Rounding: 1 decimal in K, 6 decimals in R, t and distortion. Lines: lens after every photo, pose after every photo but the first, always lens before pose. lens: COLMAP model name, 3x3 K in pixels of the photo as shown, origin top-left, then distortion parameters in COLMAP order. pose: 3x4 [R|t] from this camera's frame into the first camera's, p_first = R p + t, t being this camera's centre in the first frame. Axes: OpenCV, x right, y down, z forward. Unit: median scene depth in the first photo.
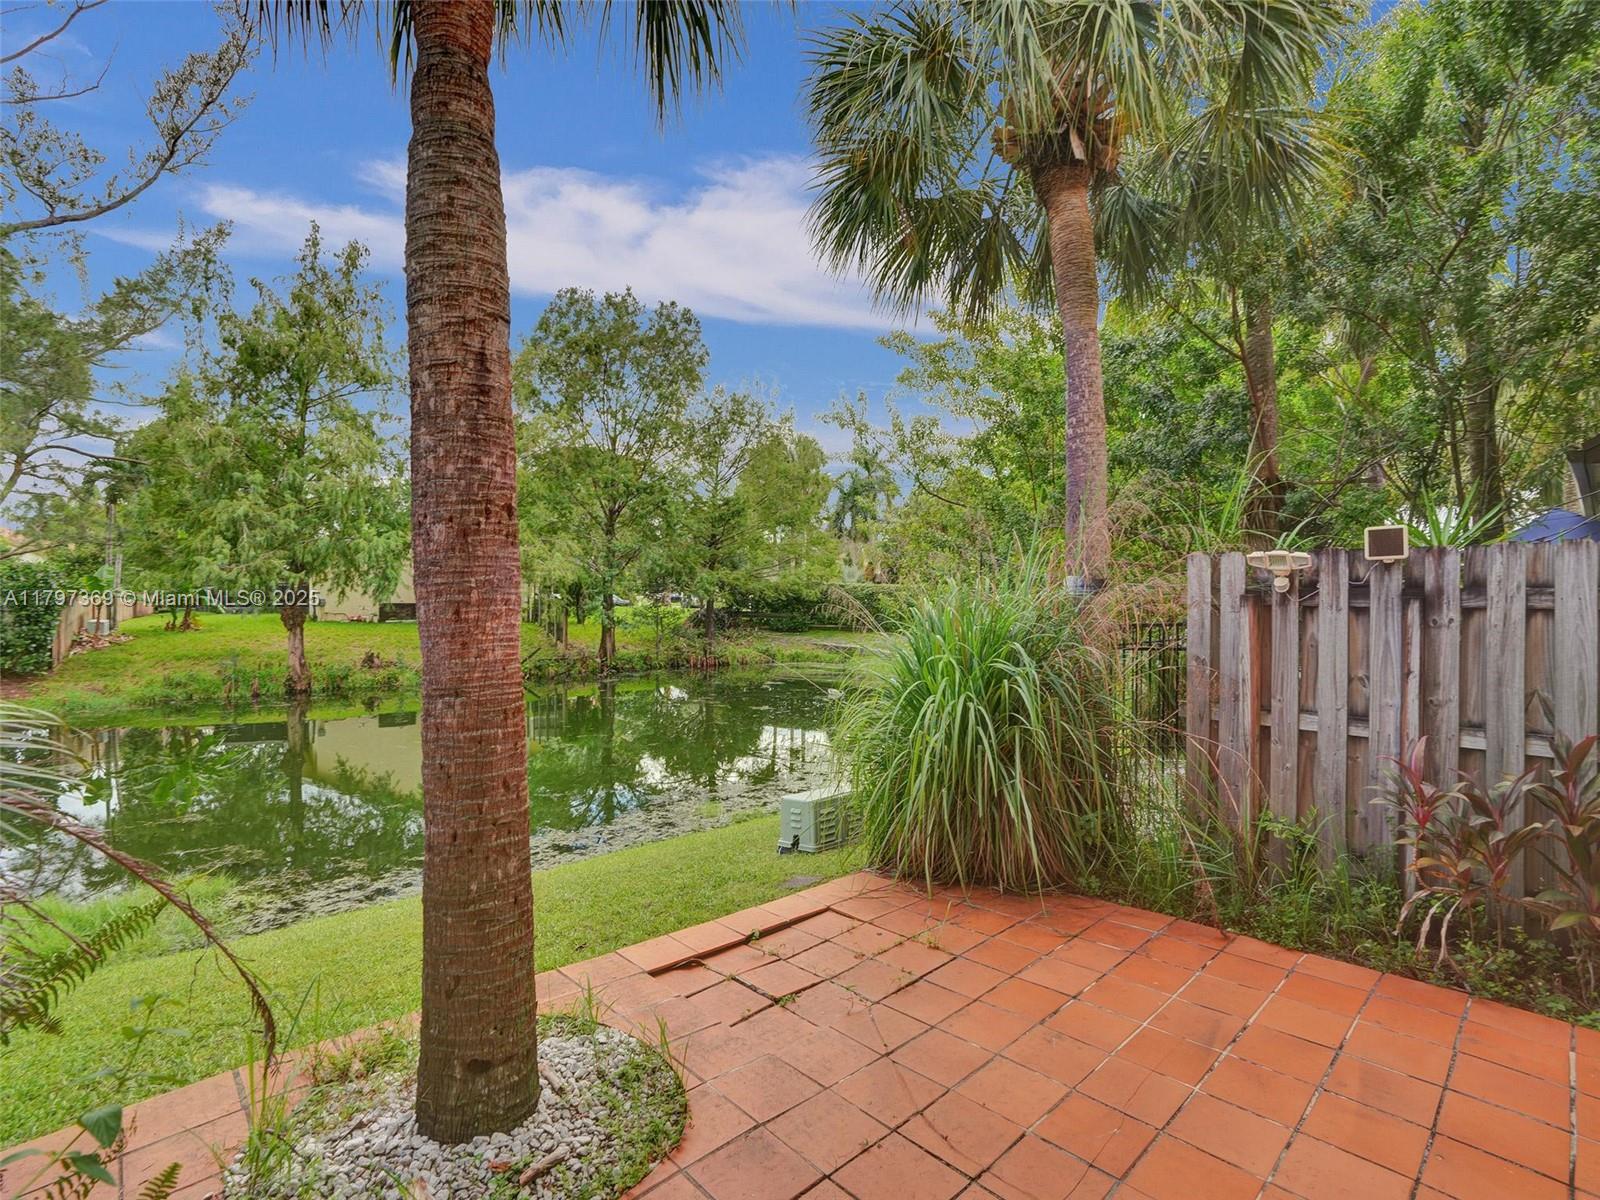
lens RADIAL K [[758.9, 0, 808.1], [0, 758.9, 591.1], [0, 0, 1]] dist [-0.056102, 0.027030]
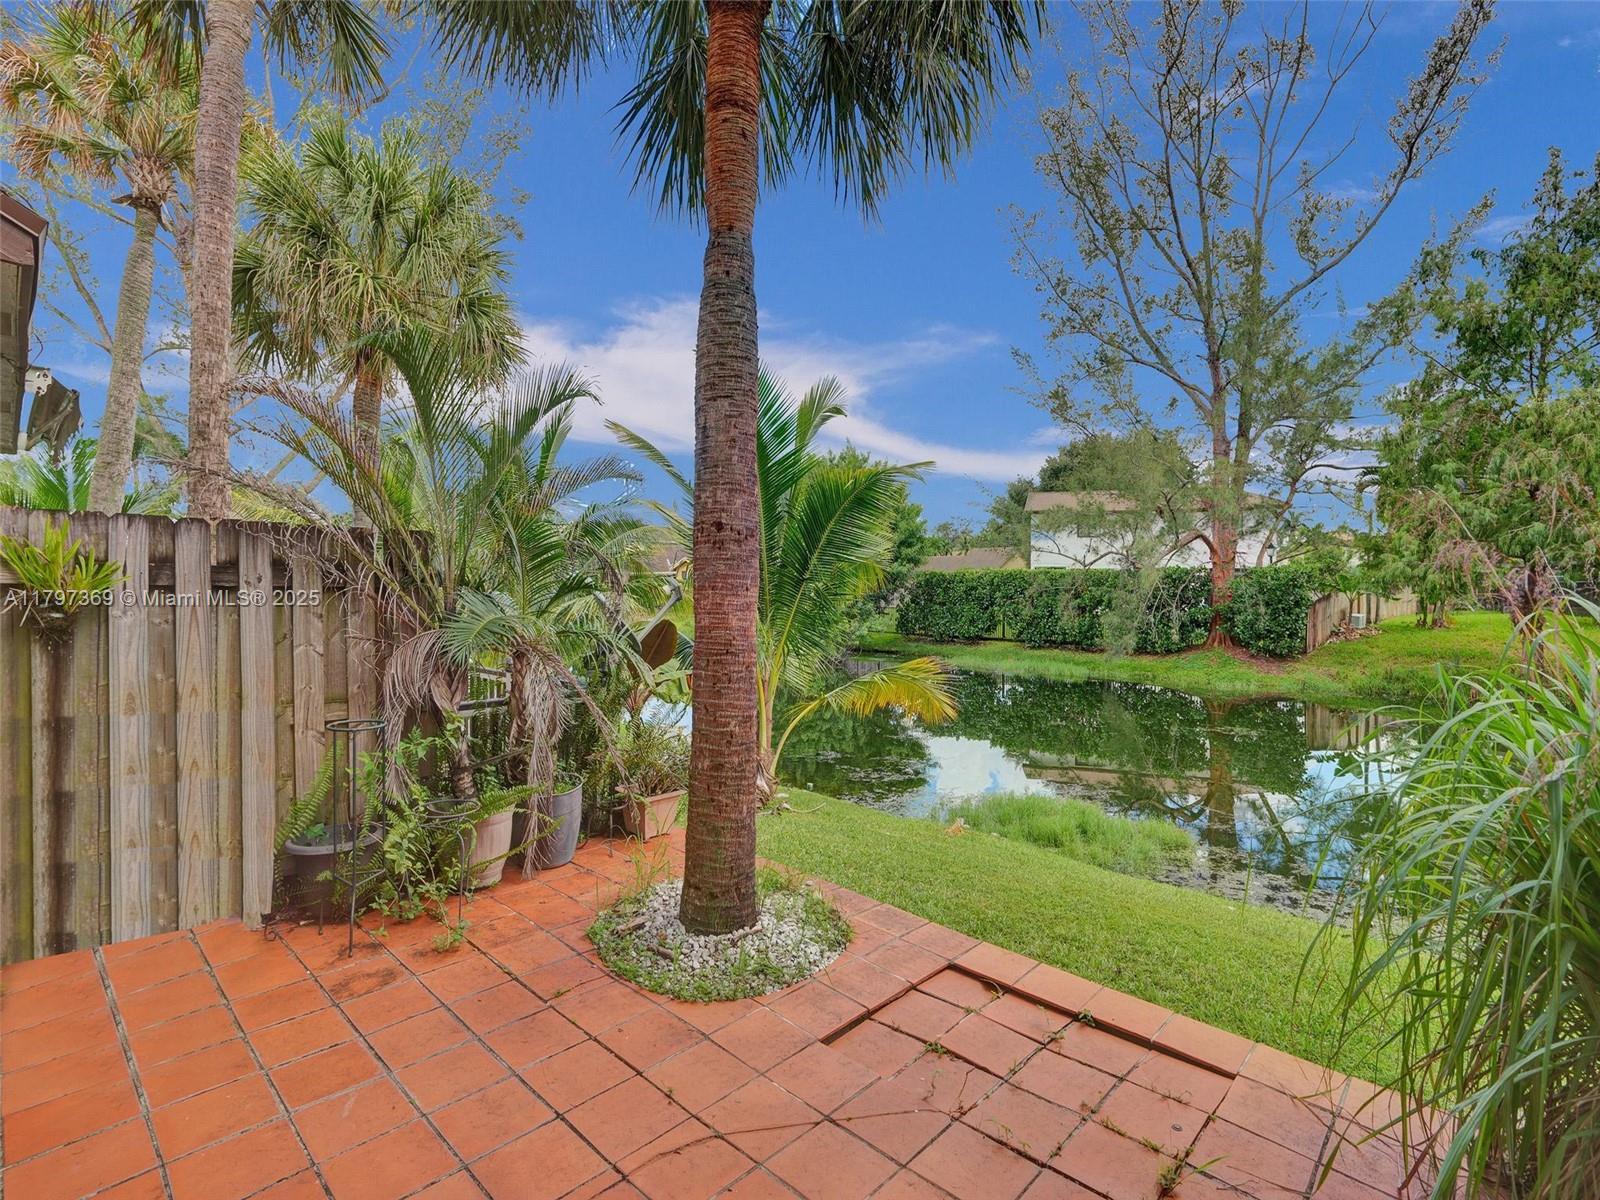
lens RADIAL K [[758.9, 0, 808.1], [0, 758.9, 591.1], [0, 0, 1]] dist [-0.056102, 0.027030]
pose [[0.080422, 0.003952, -0.996753, 0.129240], [-0.001663, 0.999991, 0.003831, 0.001757], [0.996760, 0.001350, 0.080428, 0.123512]]
